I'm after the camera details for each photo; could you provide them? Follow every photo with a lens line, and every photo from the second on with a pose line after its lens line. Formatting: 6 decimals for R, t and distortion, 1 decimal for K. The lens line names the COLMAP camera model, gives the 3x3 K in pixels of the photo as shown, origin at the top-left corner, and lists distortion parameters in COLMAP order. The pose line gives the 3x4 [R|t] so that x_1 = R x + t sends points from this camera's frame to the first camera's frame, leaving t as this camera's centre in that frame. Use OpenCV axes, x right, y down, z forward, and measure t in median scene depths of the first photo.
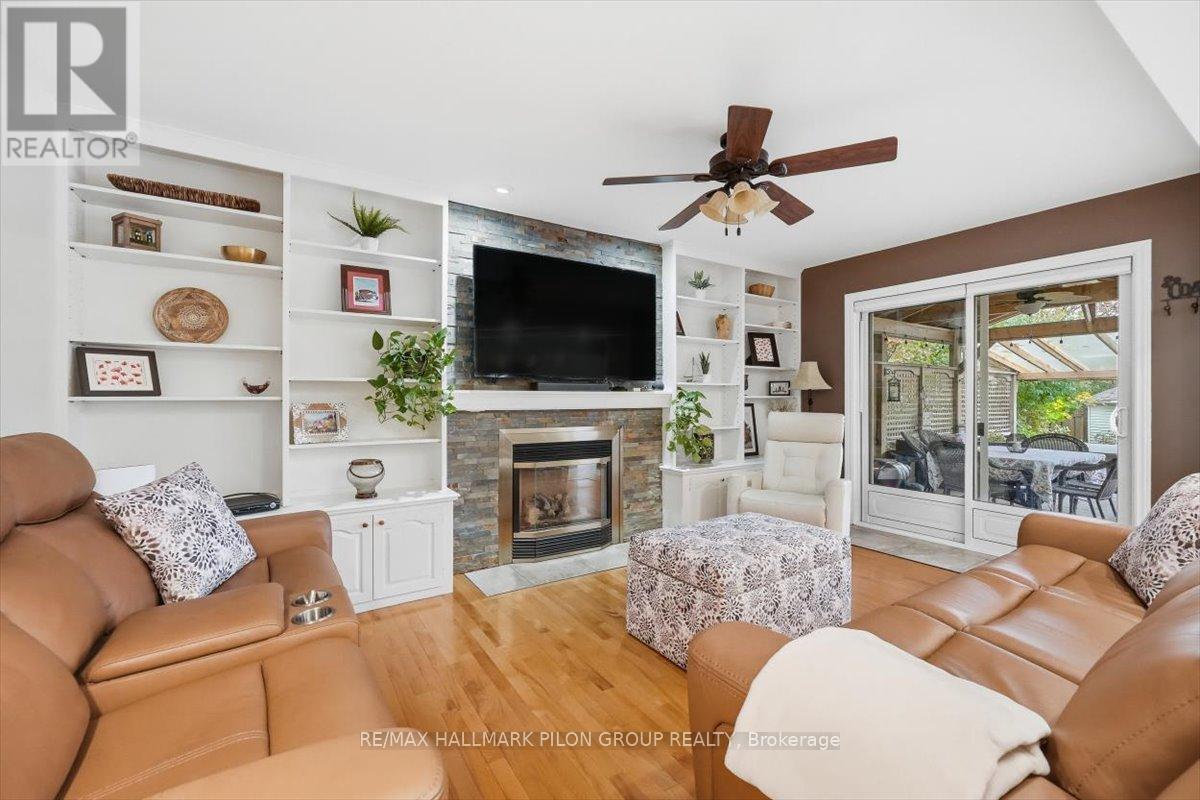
lens RADIAL K [[490.3, 0, 598.3], [0, 490.3, 398.2], [0, 0, 1]] dist [-0.001161, -0.000037]
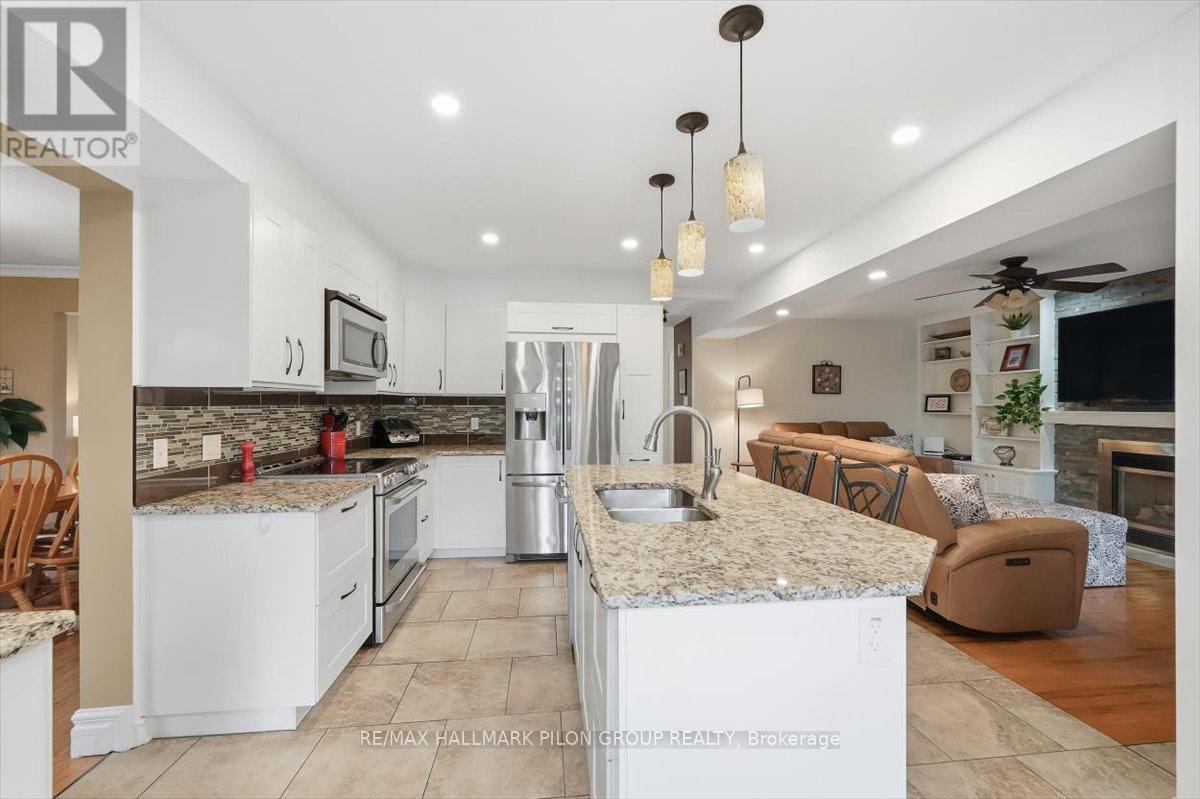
lens RADIAL K [[490.3, 0, 594.8], [0, 490.3, 402.8], [0, 0, 1]] dist [-0.001161, -0.000037]
pose [[-0.441438, -0.003410, -0.897285, 1.663626], [-0.000653, 0.999994, -0.003479, -0.033108], [0.897291, -0.000950, -0.441438, 0.324612]]
